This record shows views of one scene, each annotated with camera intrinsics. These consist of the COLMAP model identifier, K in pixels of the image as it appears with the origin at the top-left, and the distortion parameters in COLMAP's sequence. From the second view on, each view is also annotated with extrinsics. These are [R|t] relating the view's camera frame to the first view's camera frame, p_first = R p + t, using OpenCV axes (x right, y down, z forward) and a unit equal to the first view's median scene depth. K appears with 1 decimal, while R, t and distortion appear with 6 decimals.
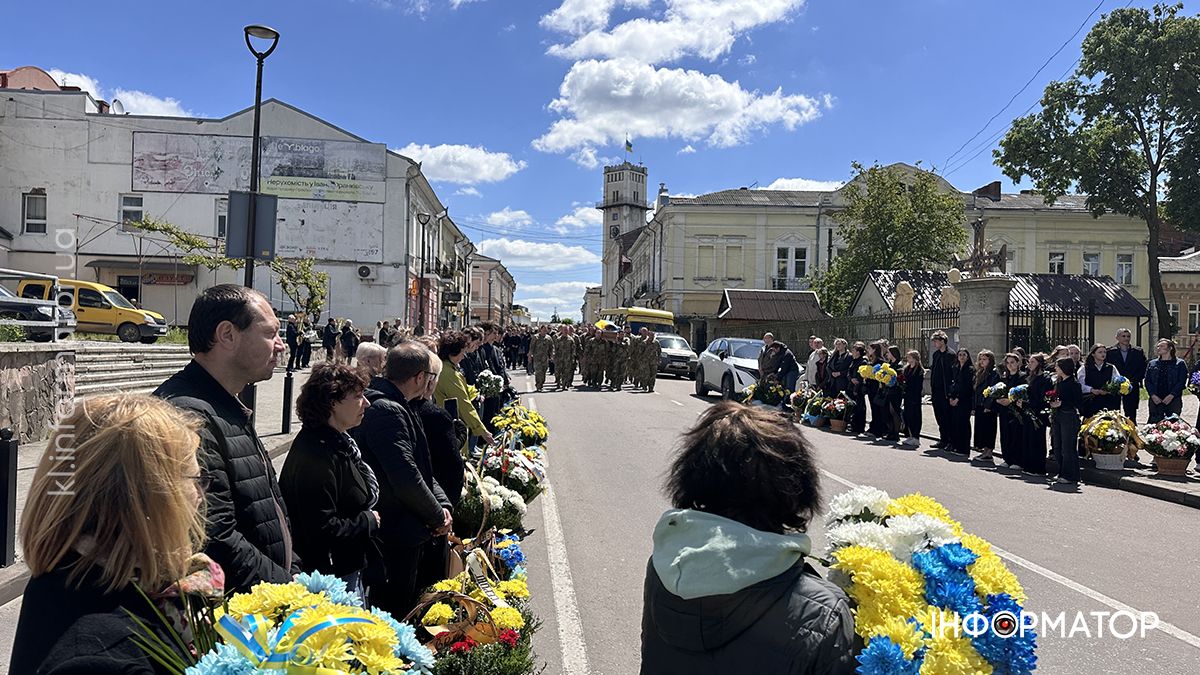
lens RADIAL K [[864.8, 0, 600.0], [0, 864.8, 337.5], [0, 0, 1]] dist [0.203291, -0.361823]
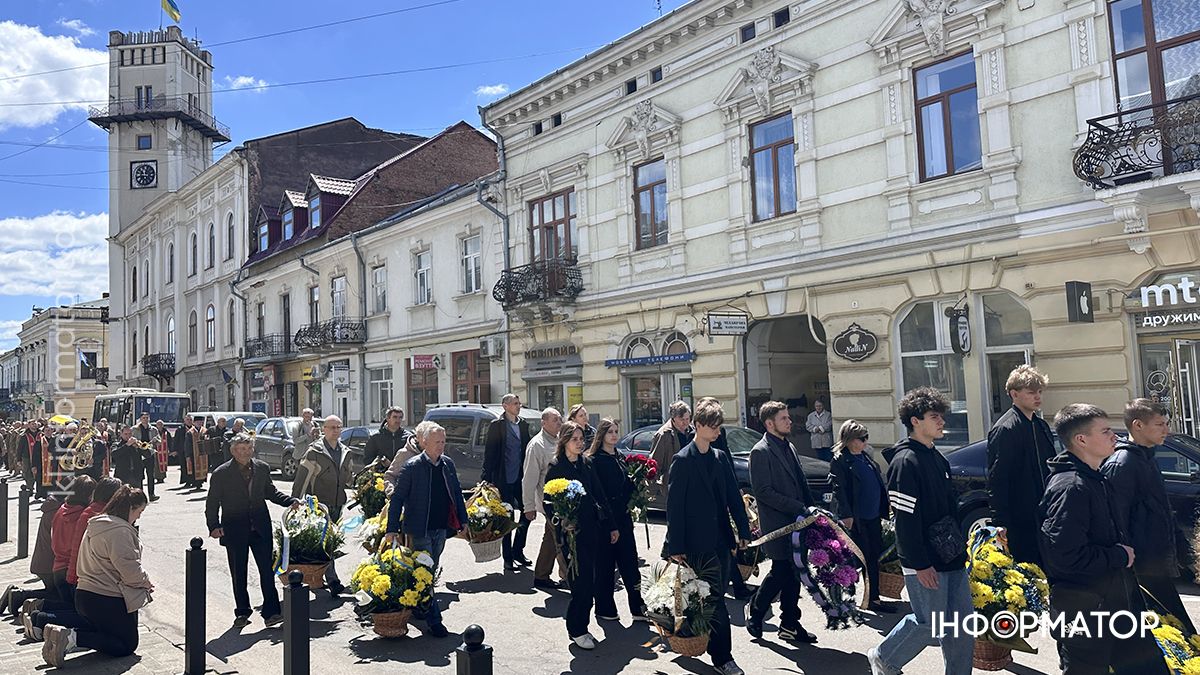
lens RADIAL K [[829.5, 0, 600.0], [0, 829.5, 337.5], [0, 0, 1]] dist [0.112920, -0.153959]
pose [[0.783228, -0.008151, 0.621681, -0.155698], [0.046344, 0.997898, -0.045302, -0.019432], [-0.620005, 0.064293, 0.781959, 1.165269]]
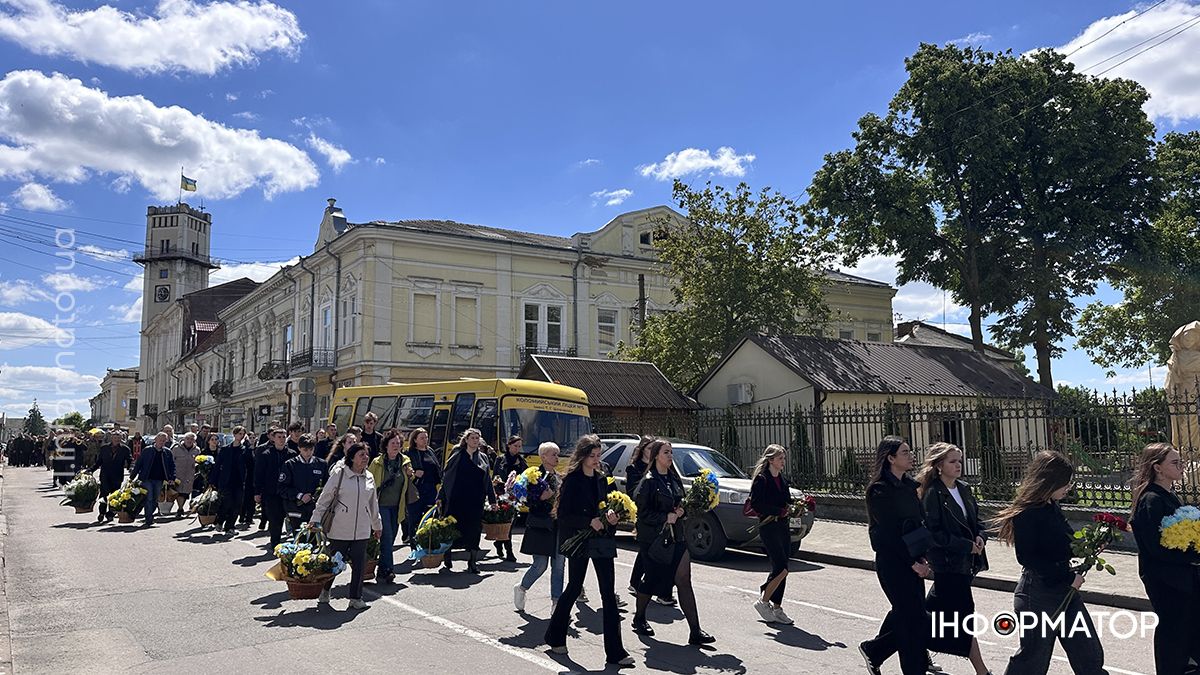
lens RADIAL K [[864.8, 0, 600.0], [0, 864.8, 337.5], [0, 0, 1]] dist [0.203291, -0.361823]
pose [[0.863637, 0.034629, 0.502923, -0.089438], [0.018457, 0.994797, -0.100192, -0.006459], [-0.503776, 0.095812, 0.858505, 0.382746]]
